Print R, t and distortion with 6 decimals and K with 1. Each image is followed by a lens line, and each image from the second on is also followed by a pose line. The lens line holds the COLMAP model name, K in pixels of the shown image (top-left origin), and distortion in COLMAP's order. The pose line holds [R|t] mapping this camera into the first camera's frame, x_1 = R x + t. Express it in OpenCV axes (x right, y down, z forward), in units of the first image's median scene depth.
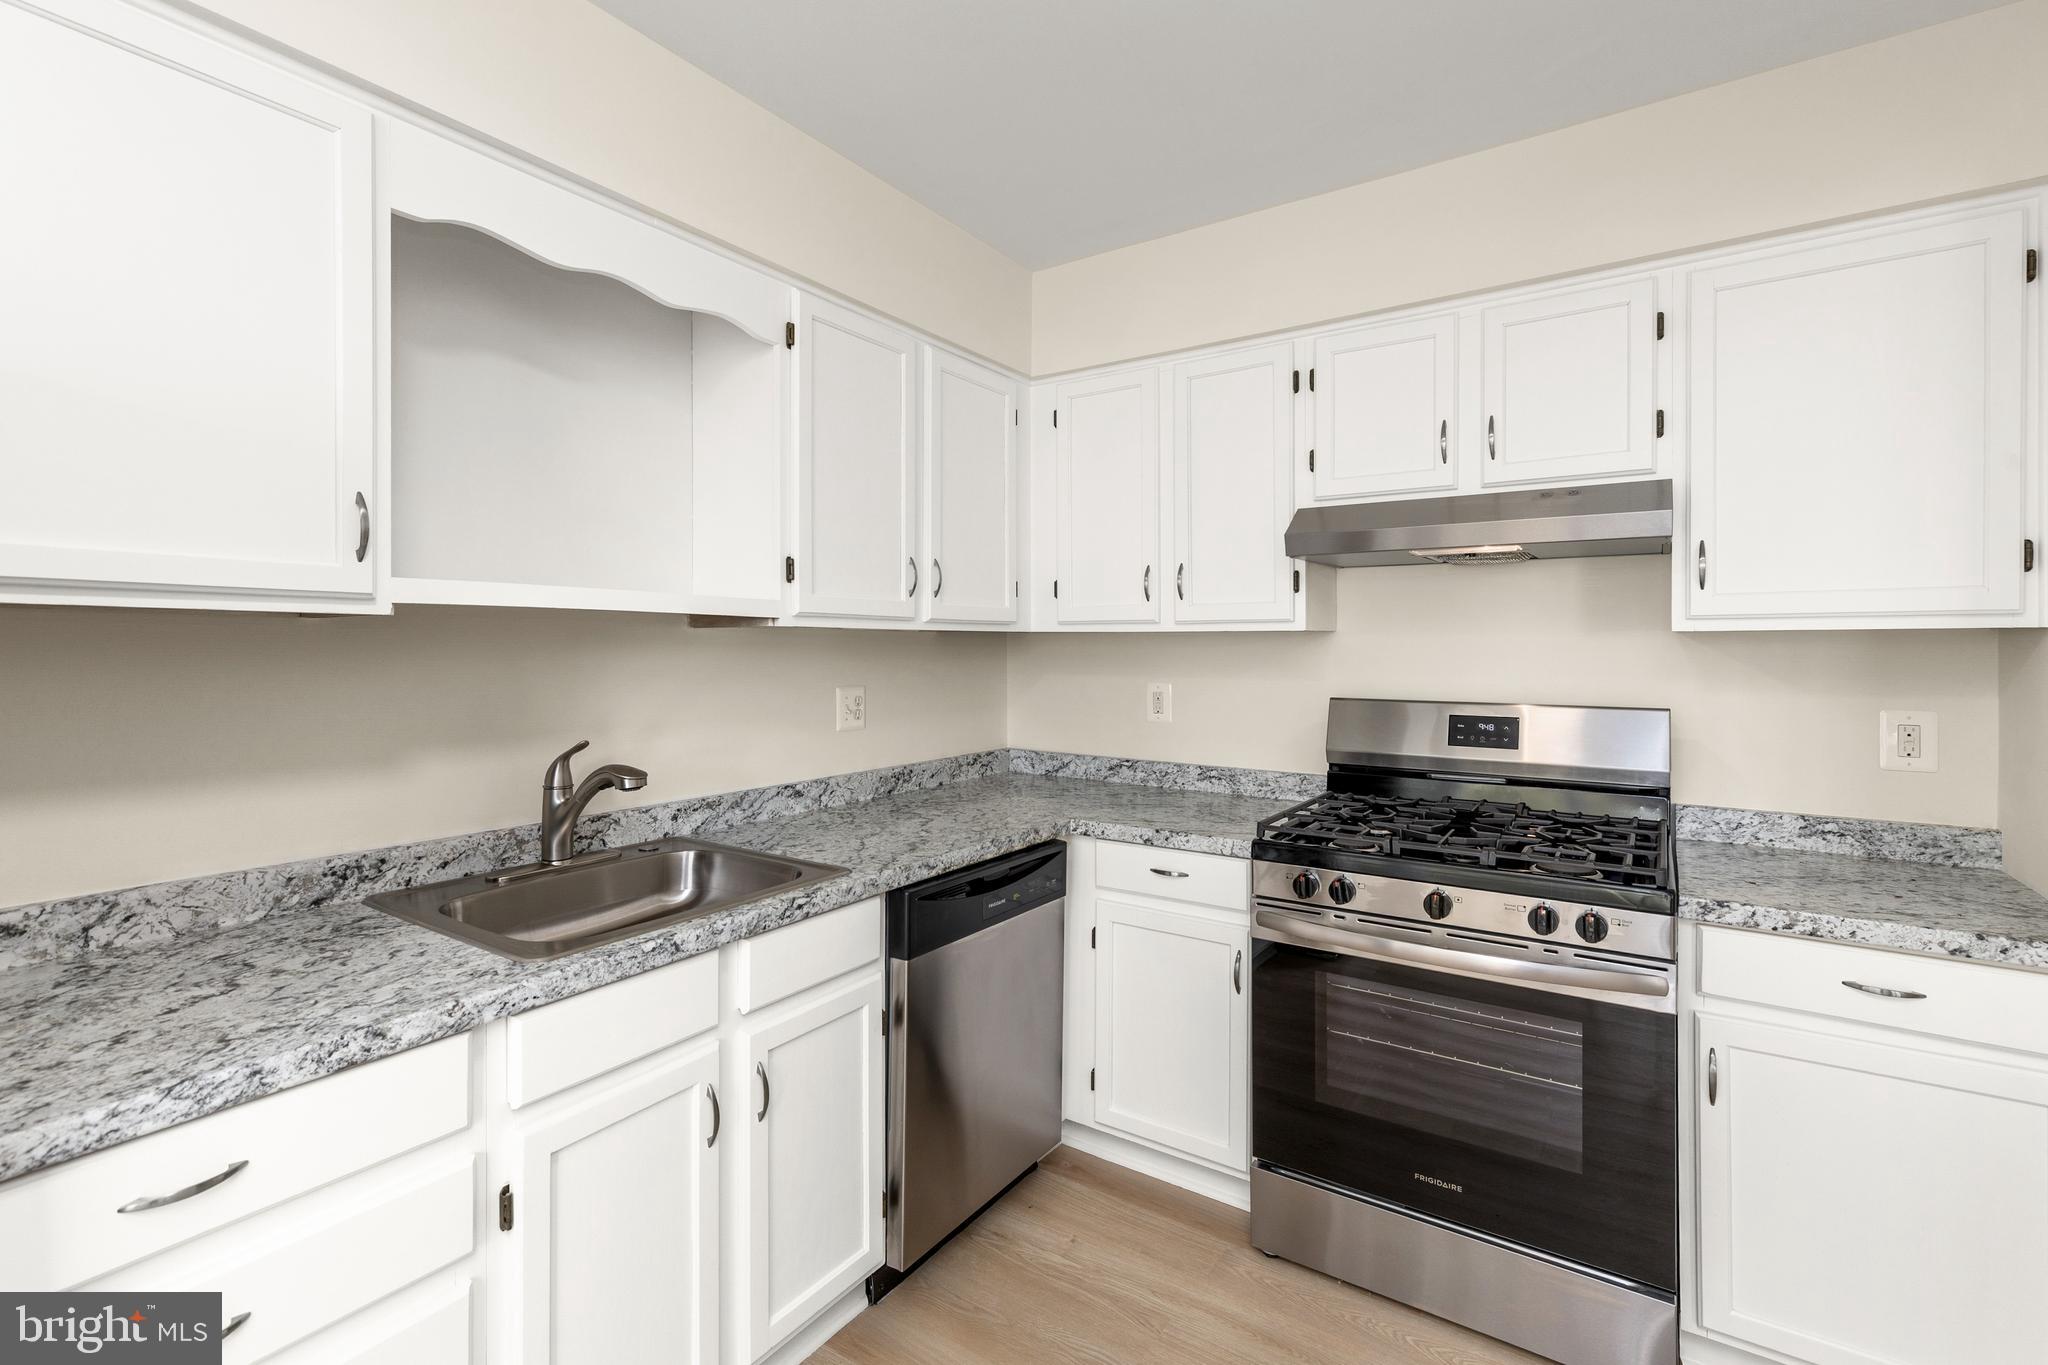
lens RADIAL K [[923.4, 0, 1044.4], [0, 923.4, 652.3], [0, 0, 1]] dist [0.006750, -0.001416]
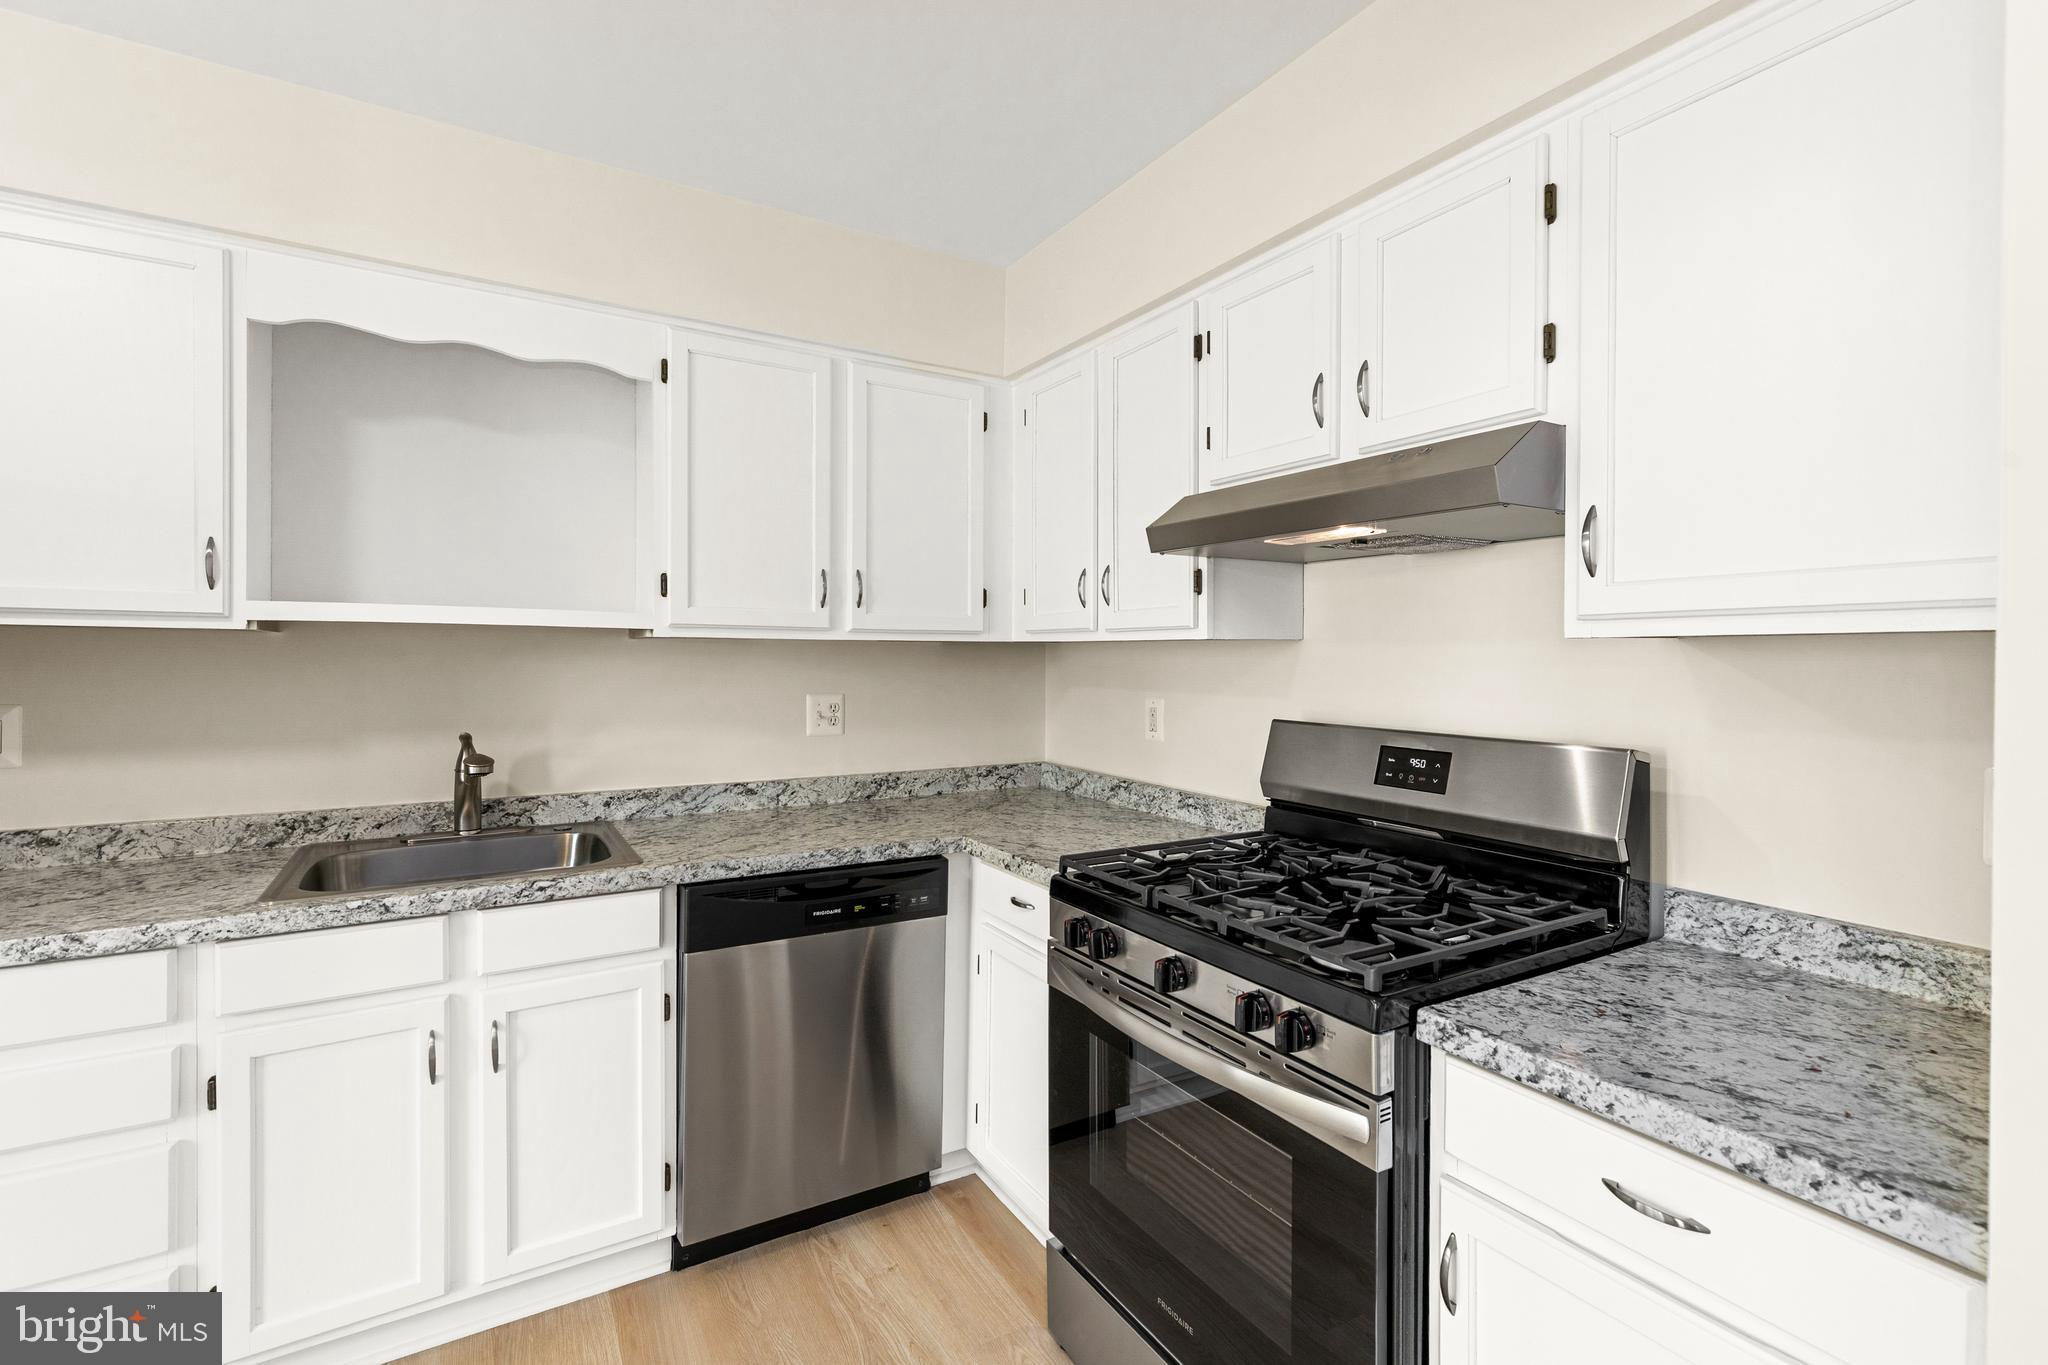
lens RADIAL K [[923.4, 0, 1031.7], [0, 923.4, 668.2], [0, 0, 1]] dist [0.006750, -0.001416]
pose [[0.907879, 0.009671, -0.419121, 0.634762], [-0.007560, 0.999949, 0.006695, -0.001622], [0.419164, -0.002910, 0.907906, 0.205017]]
